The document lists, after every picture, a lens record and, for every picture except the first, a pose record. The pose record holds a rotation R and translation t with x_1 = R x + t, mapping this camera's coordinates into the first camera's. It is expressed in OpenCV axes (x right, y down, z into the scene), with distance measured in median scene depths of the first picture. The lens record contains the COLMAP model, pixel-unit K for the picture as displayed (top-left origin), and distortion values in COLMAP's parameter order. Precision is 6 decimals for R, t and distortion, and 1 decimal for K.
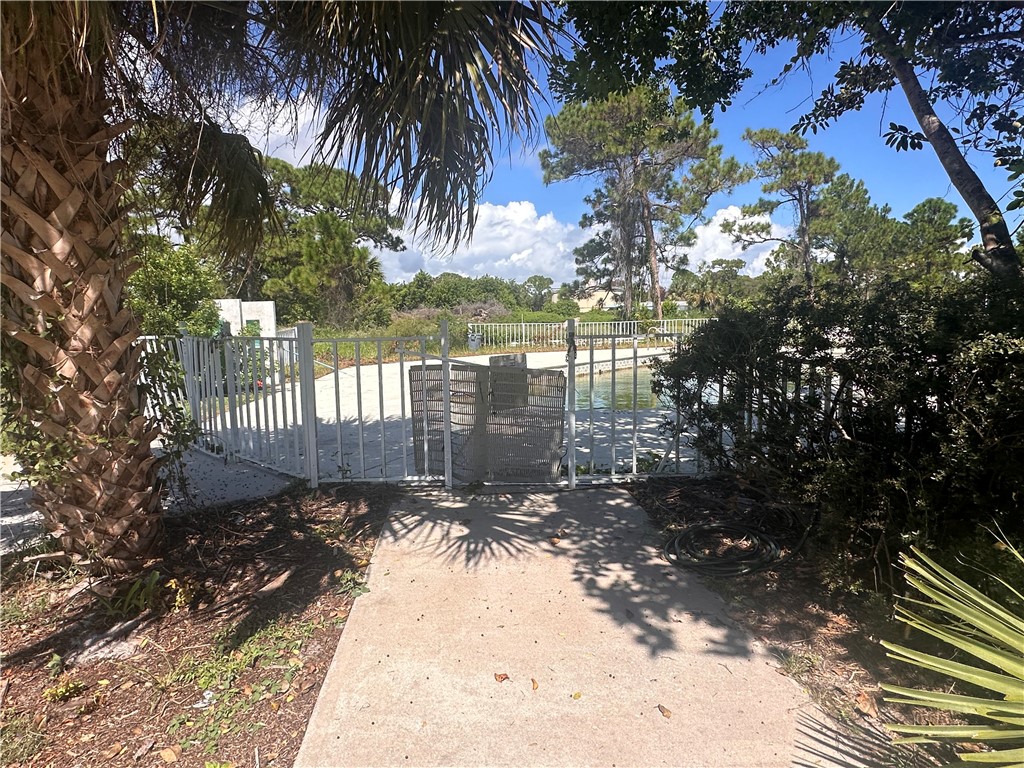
lens RADIAL K [[610.3, 0, 525.1], [0, 610.3, 381.7], [0, 0, 1]] dist [-0.004249, -0.003146]
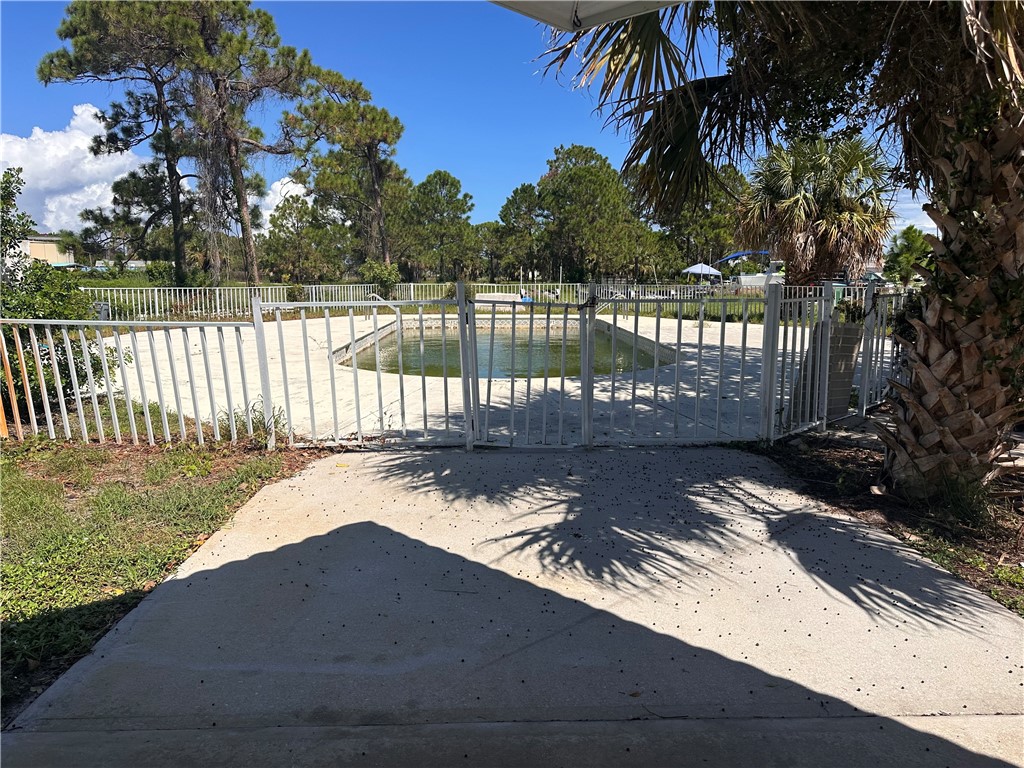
lens RADIAL K [[717.0, 0, 512.0], [0, 717.0, 384.0], [0, 0, 1]] dist [0.001410, -0.042584]
pose [[0.710914, -0.079619, 0.698757, -0.171522], [0.056444, 0.996825, 0.056157, -0.003903], [-0.701010, -0.000482, 0.713152, 0.068109]]
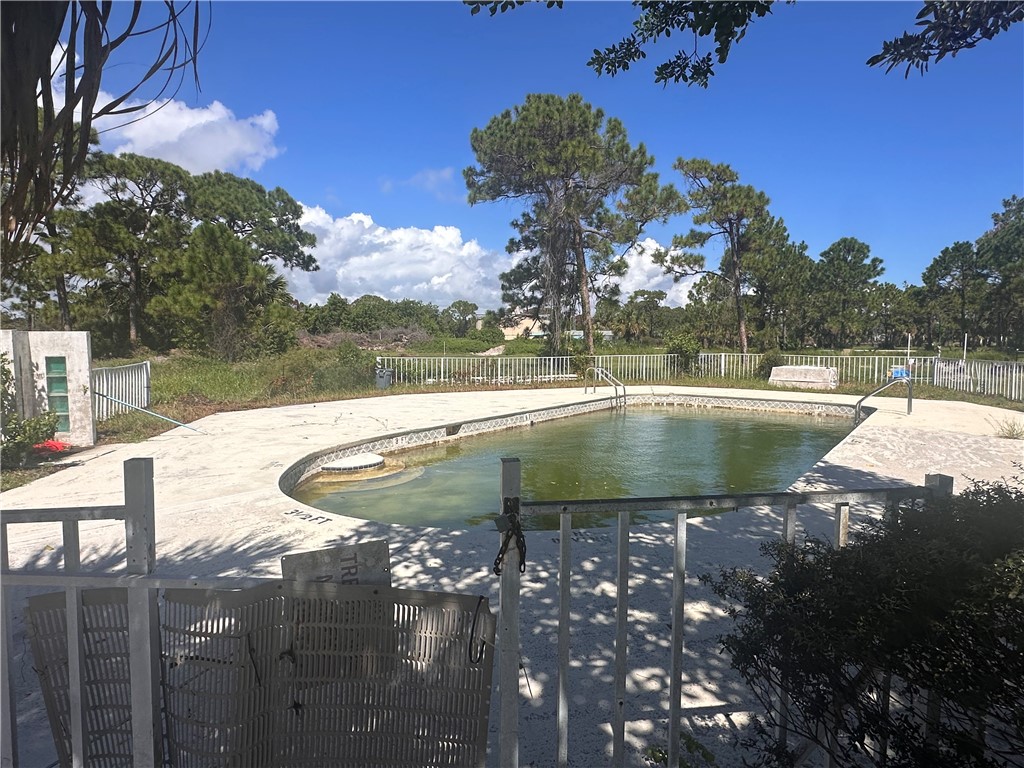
lens RADIAL K [[610.3, 0, 525.1], [0, 610.3, 381.7], [0, 0, 1]] dist [-0.004249, -0.003146]
pose [[0.992202, 0.012711, 0.123987, 0.004135], [-0.007608, 0.999108, -0.041544, -0.015089], [-0.124404, 0.040277, 0.991414, 0.074341]]
